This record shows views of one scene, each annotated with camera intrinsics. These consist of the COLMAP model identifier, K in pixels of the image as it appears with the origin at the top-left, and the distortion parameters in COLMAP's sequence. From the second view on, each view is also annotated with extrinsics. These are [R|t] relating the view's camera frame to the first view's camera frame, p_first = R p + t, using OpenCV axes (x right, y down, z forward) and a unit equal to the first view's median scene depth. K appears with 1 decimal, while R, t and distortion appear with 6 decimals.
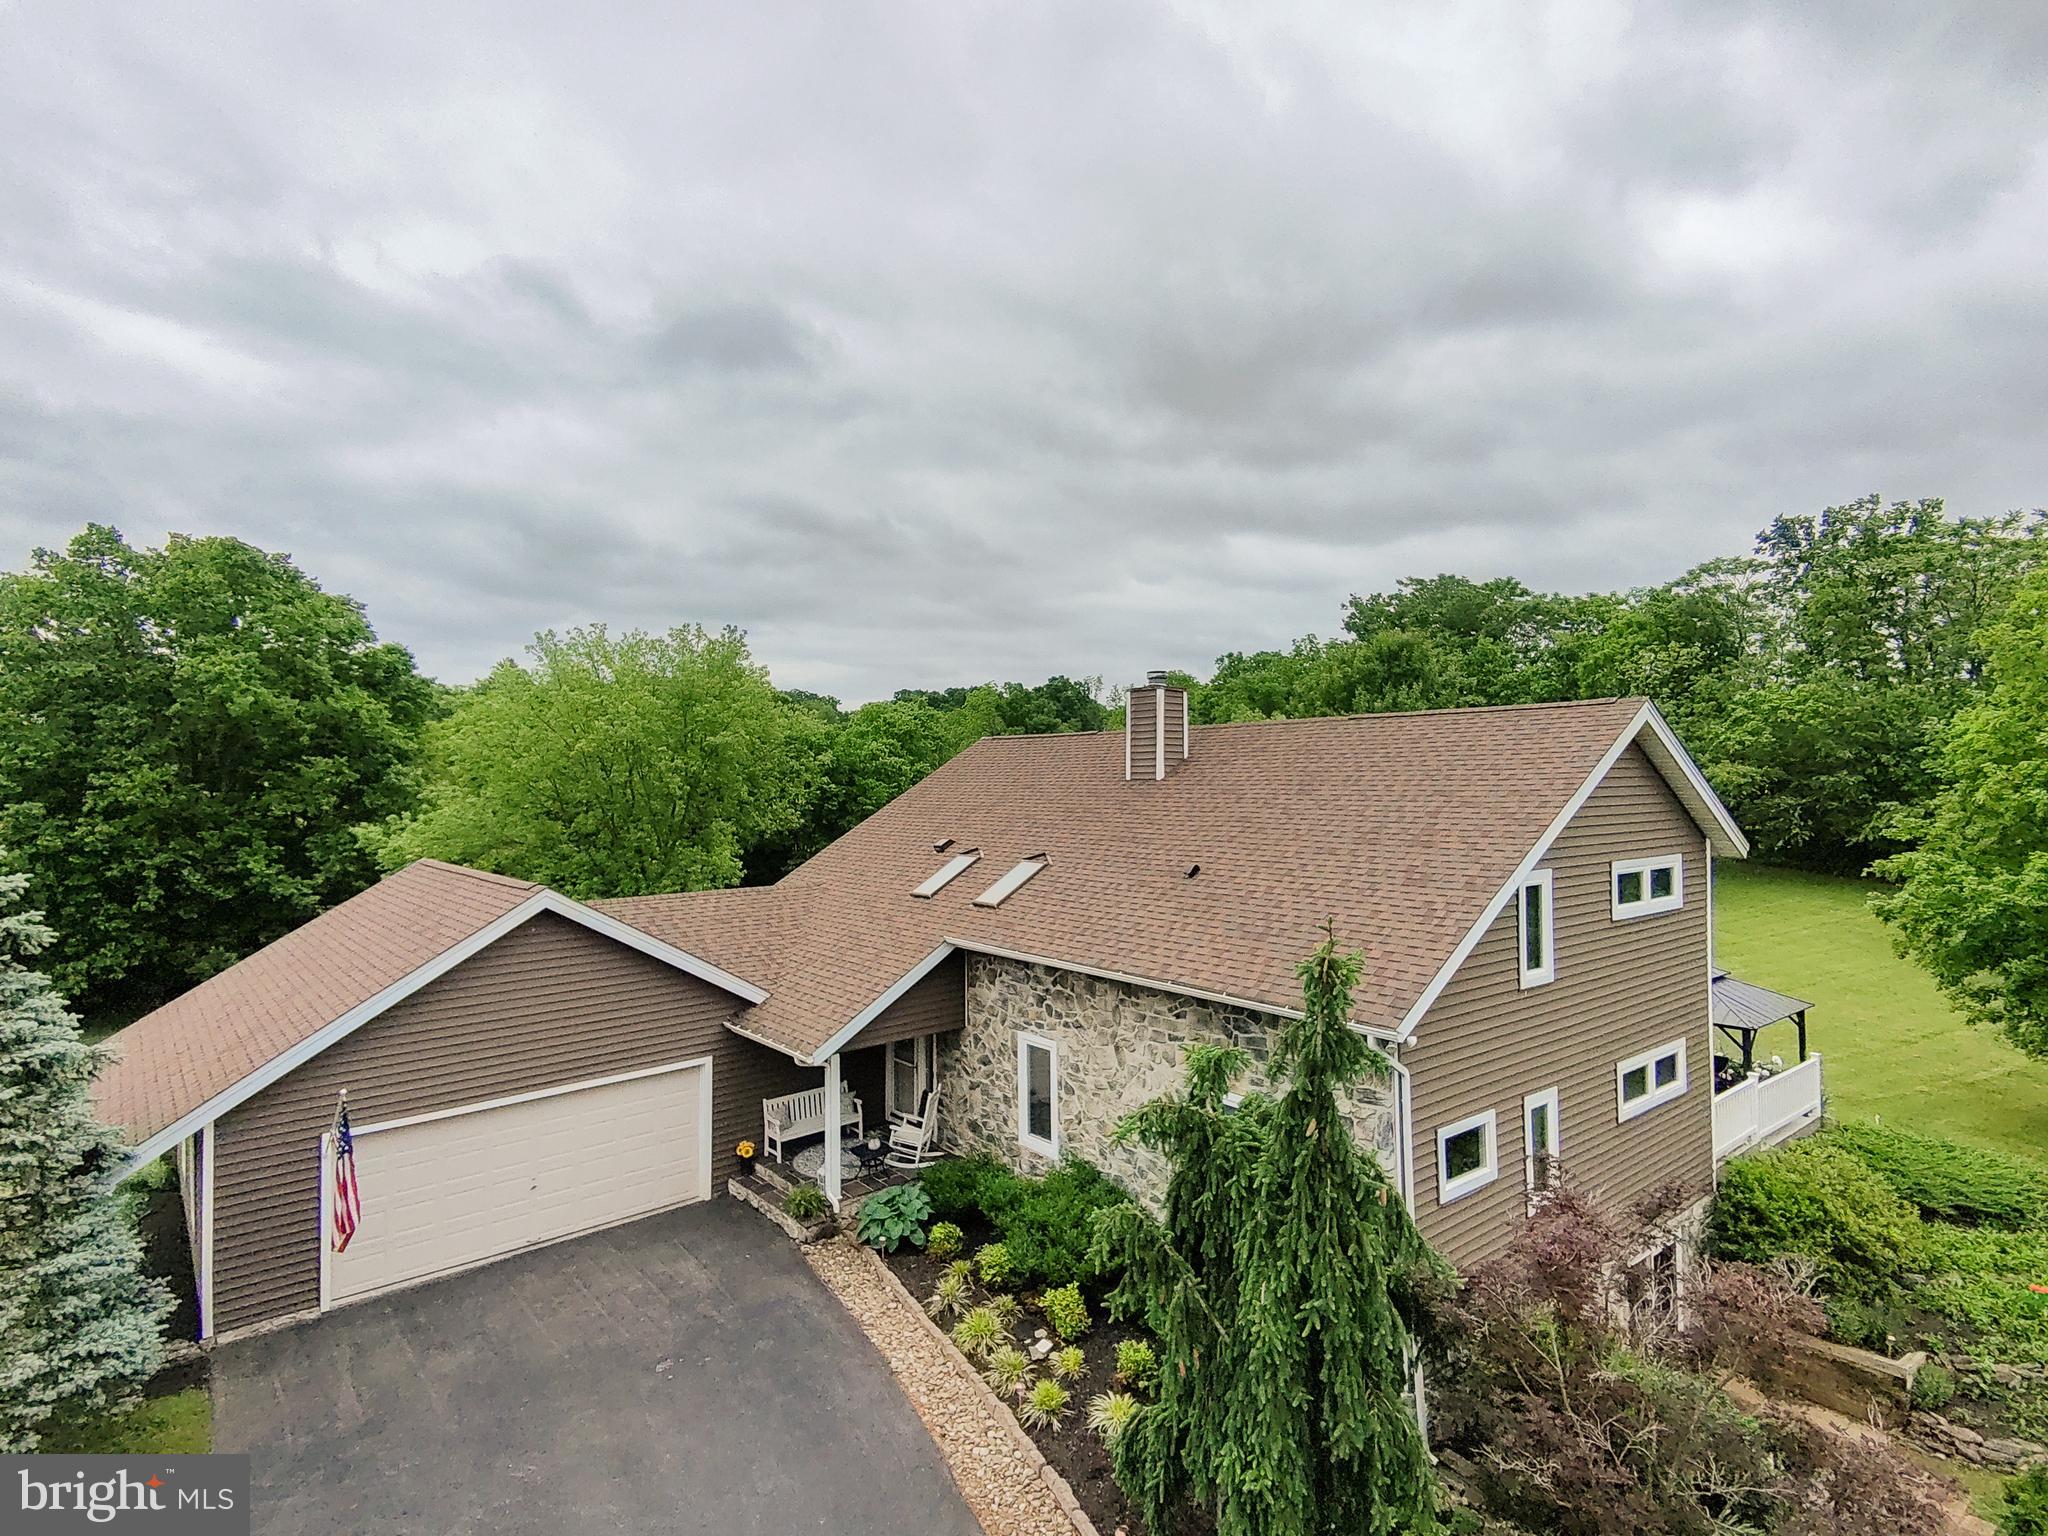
lens RADIAL K [[1049.1, 0, 1039.0], [0, 1049.1, 780.9], [0, 0, 1]] dist [0.150702, -0.100056]
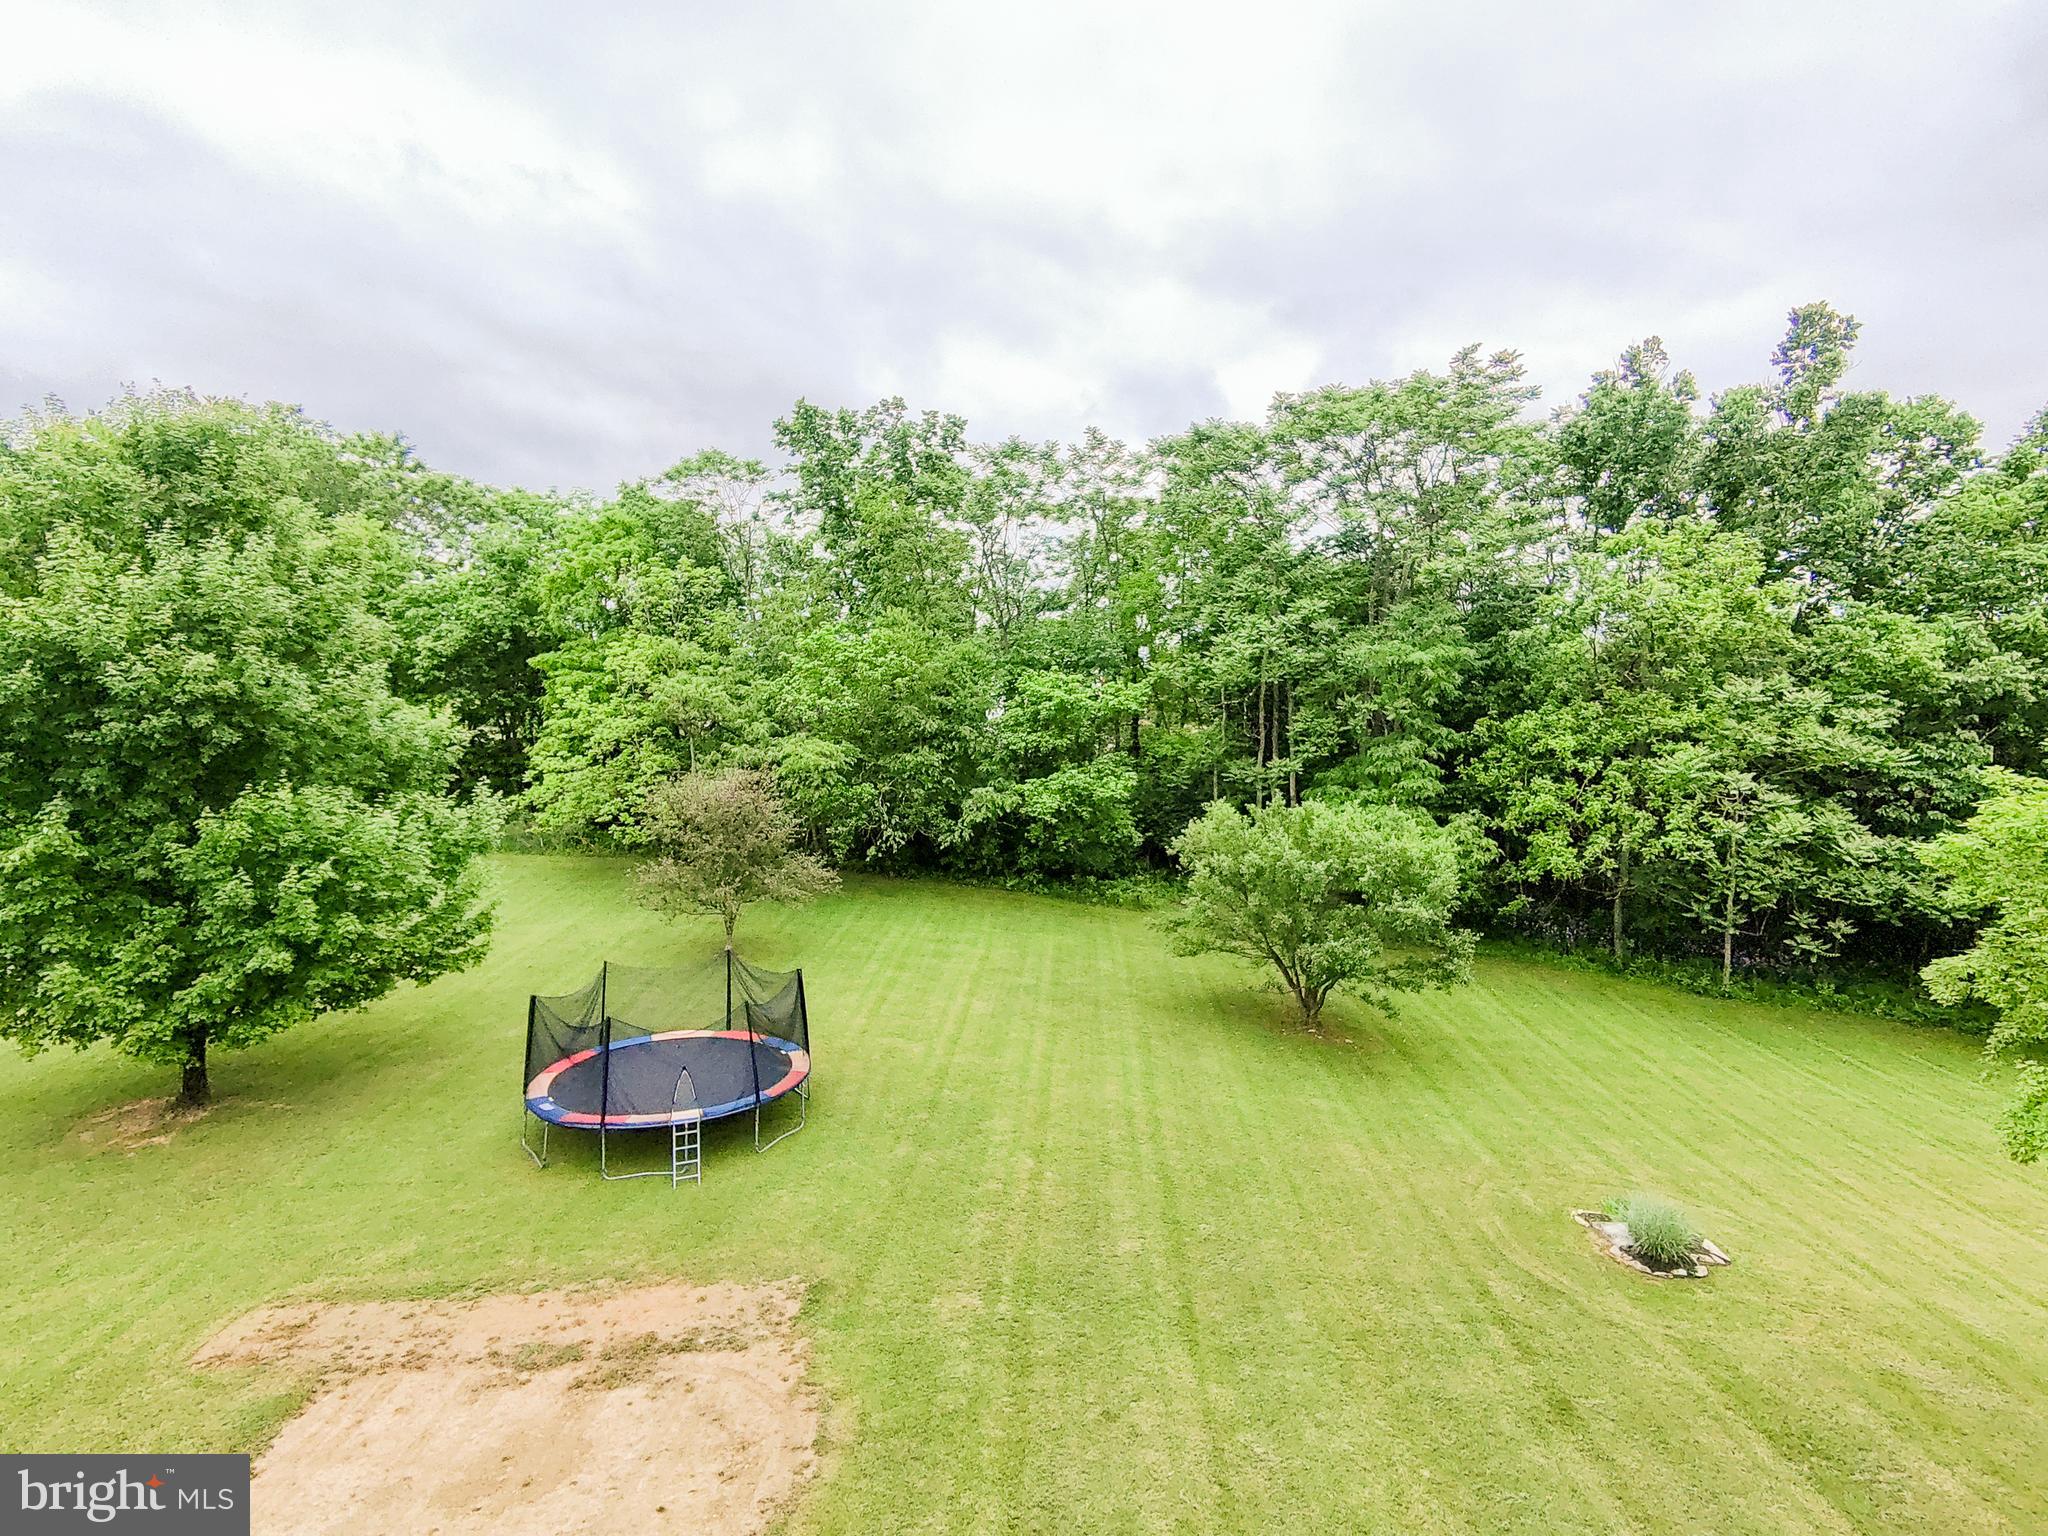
lens RADIAL K [[1049.1, 0, 1039.0], [0, 1049.1, 780.9], [0, 0, 1]] dist [0.150702, -0.100056]
pose [[0.566287, -0.047631, 0.822831, 0.552206], [0.009194, 0.998632, 0.051481, -0.069978], [-0.824157, -0.021588, 0.565950, 1.639857]]
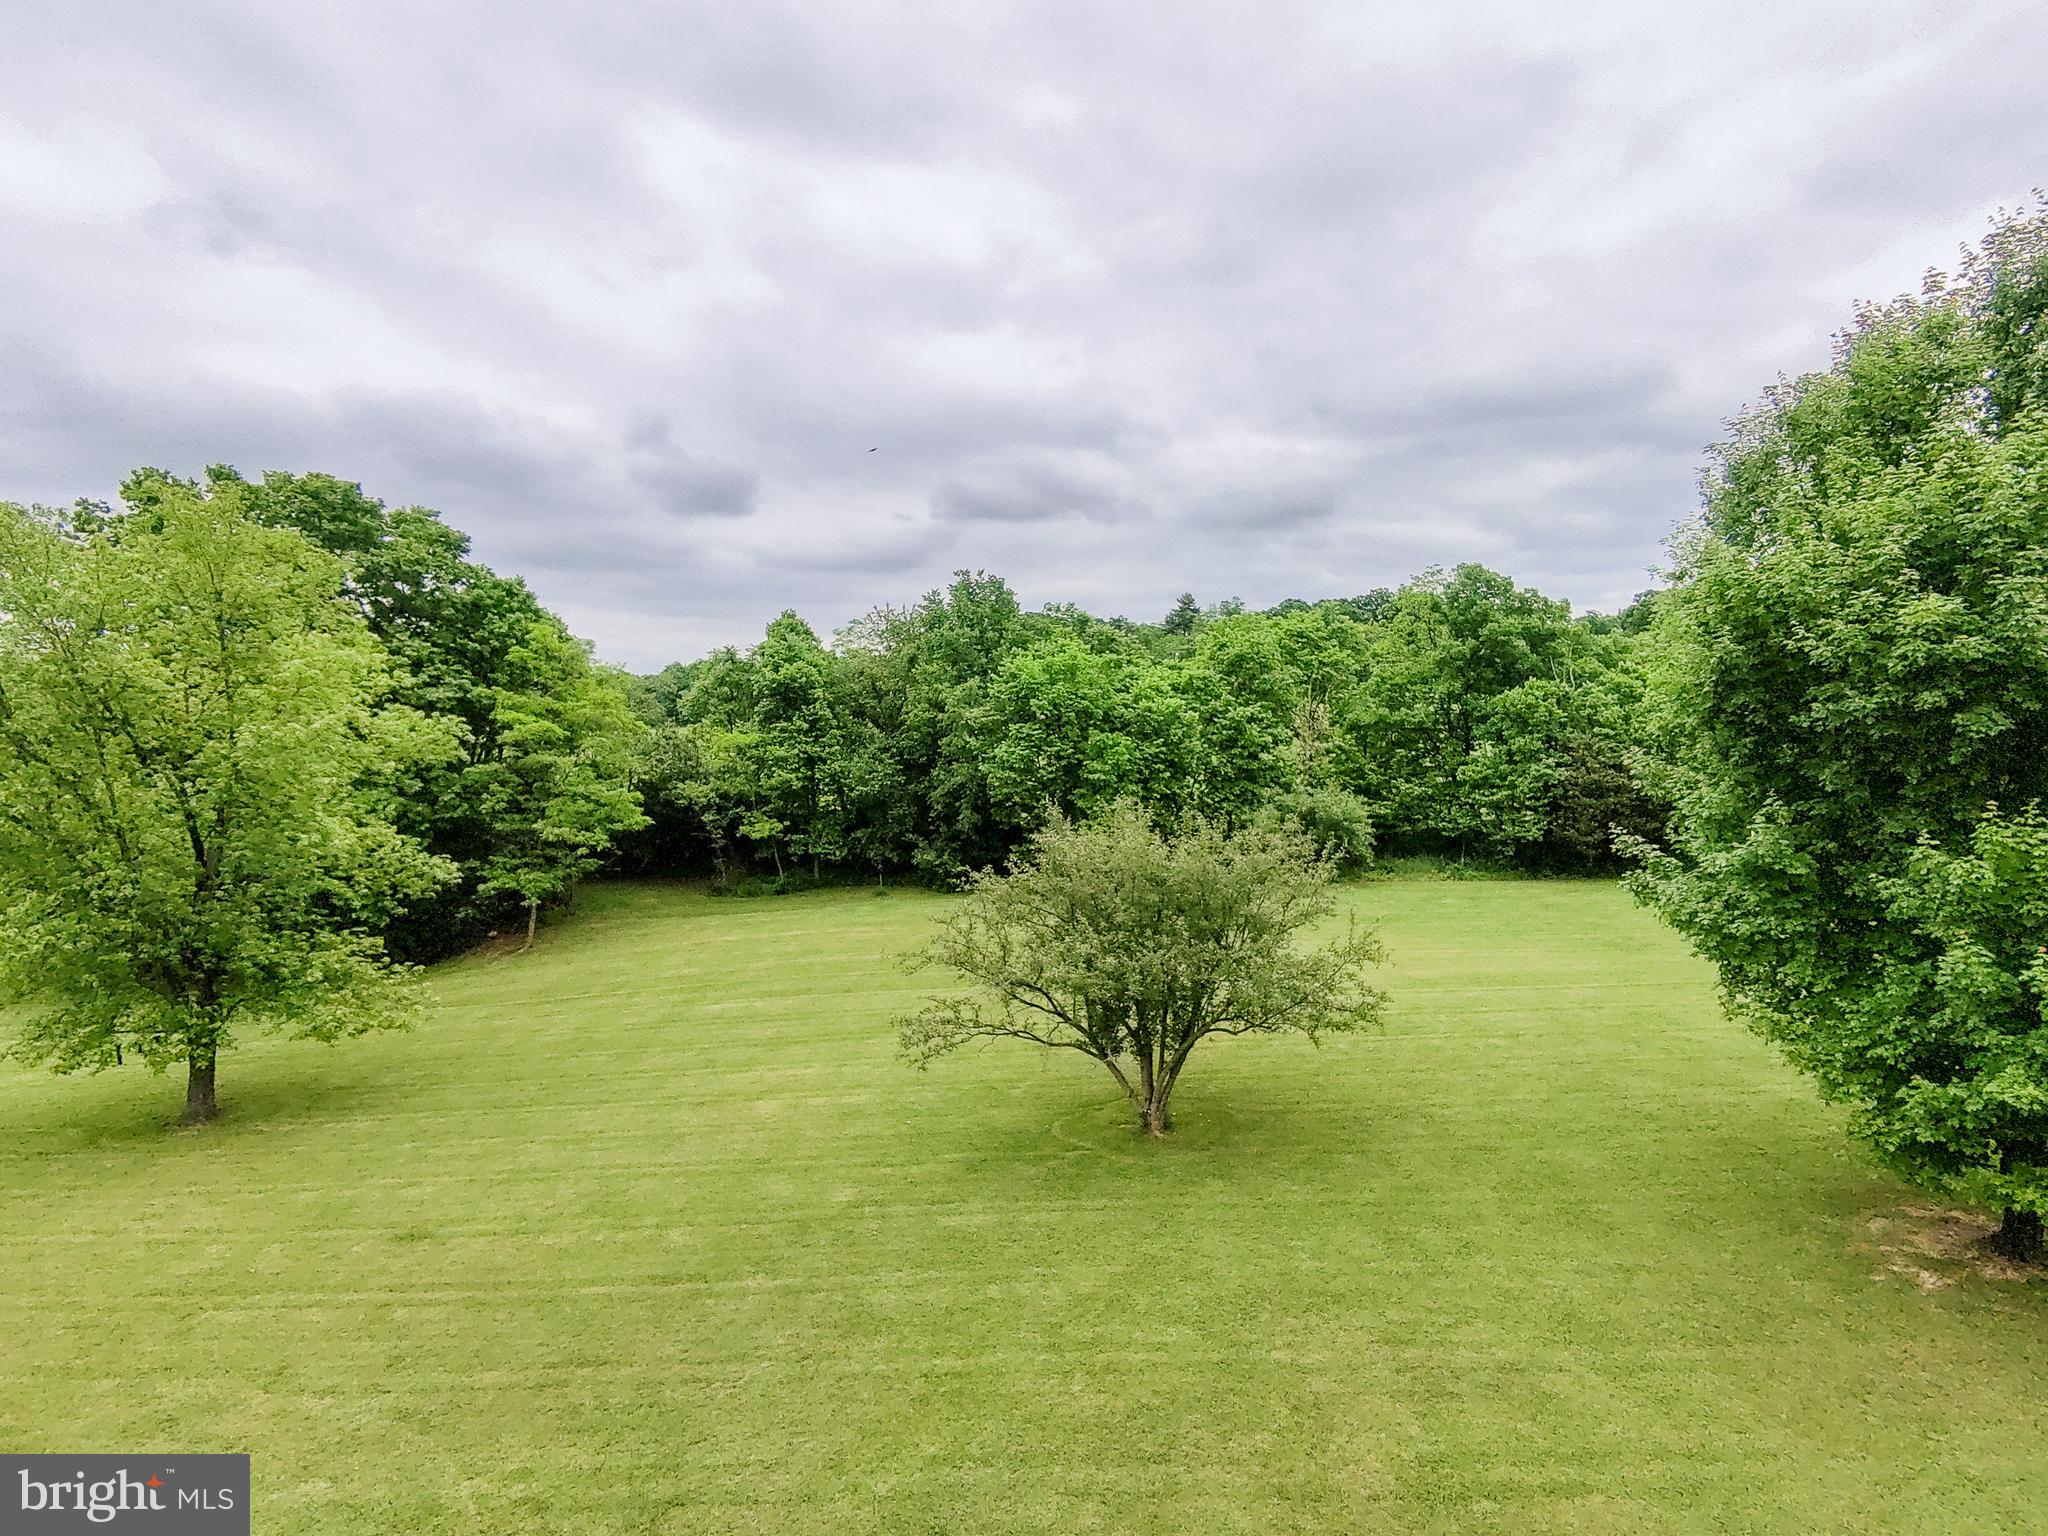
lens RADIAL K [[1049.1, 0, 1039.0], [0, 1049.1, 780.9], [0, 0, 1]] dist [0.150702, -0.100056]
pose [[0.766708, 0.044943, -0.640421, 0.991929], [0.000278, 0.997523, 0.070336, -0.078389], [0.641996, -0.054105, 0.764796, 2.010898]]
